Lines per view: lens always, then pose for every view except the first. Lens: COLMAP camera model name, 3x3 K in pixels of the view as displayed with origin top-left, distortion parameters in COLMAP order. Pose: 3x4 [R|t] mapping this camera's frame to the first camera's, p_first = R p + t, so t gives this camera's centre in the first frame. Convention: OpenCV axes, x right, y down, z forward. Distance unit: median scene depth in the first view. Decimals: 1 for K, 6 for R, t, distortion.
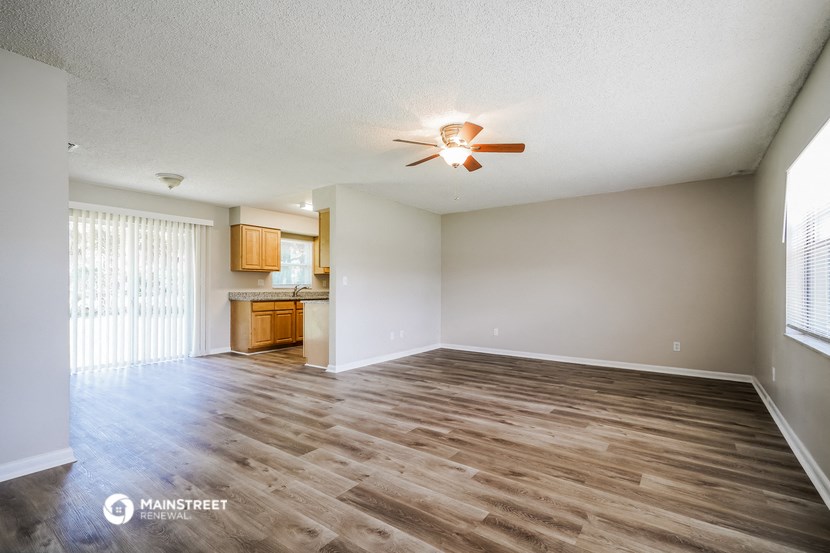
lens RADIAL K [[381.1, 0, 412.3], [0, 381.1, 287.9], [0, 0, 1]] dist [-0.008776, -0.000421]
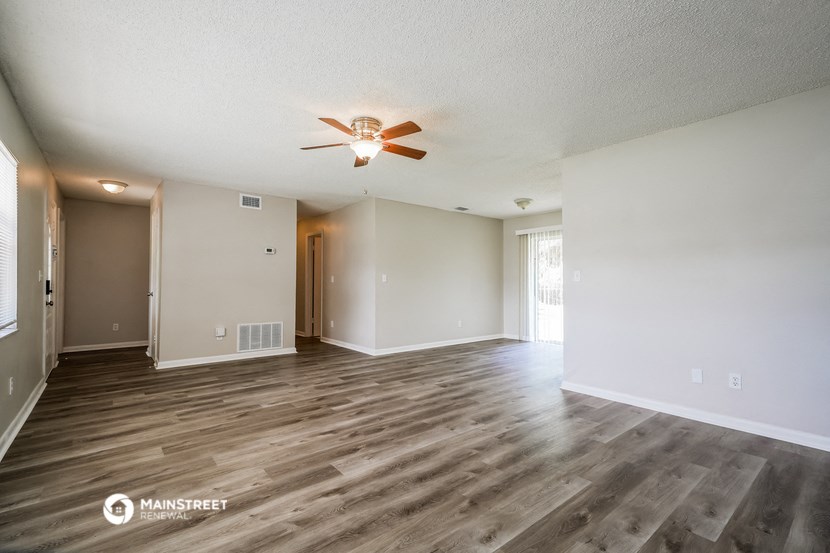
lens RADIAL K [[378.2, 0, 415.0], [0, 378.2, 276.5], [0, 0, 1]] dist [0.000485, 0.000106]
pose [[-0.248495, -0.020939, -0.968407, 1.116958], [-0.002959, 0.999778, -0.020858, -0.002494], [0.968629, -0.002317, -0.248502, 1.474561]]
